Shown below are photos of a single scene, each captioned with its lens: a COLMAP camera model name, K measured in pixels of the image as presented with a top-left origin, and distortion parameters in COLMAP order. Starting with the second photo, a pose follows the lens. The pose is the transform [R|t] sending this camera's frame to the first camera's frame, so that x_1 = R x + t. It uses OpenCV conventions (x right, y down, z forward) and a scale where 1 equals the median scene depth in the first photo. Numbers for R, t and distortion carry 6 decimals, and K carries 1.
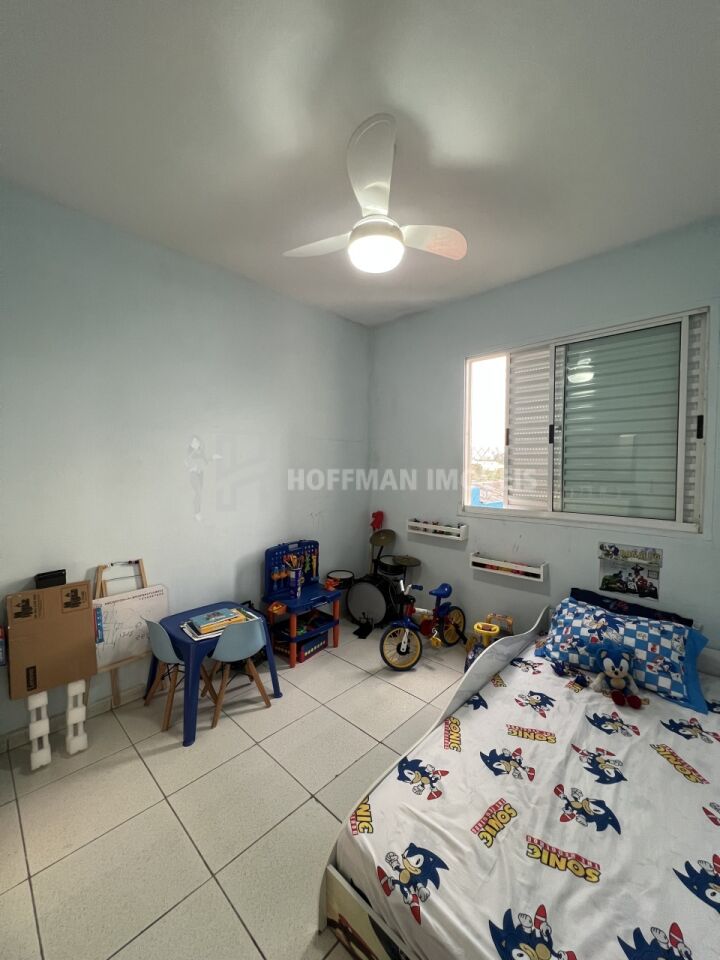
lens RADIAL K [[384.1, 0, 358.2], [0, 384.1, 480.1], [0, 0, 1]] dist [0.001453, 0.000221]
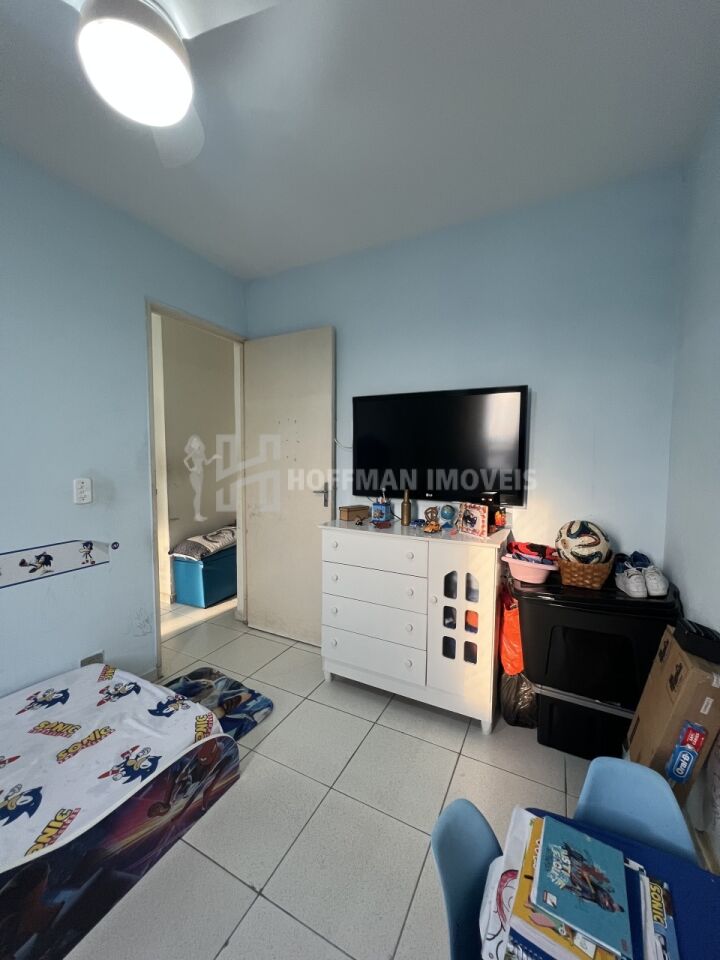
lens RADIAL K [[384.1, 0, 358.2], [0, 384.1, 480.1], [0, 0, 1]] dist [0.001453, 0.000221]
pose [[-0.960662, 0.013925, -0.277372, -0.147525], [-0.018877, 0.993158, 0.115239, -0.101436], [0.277079, 0.115942, -0.953826, 2.339844]]
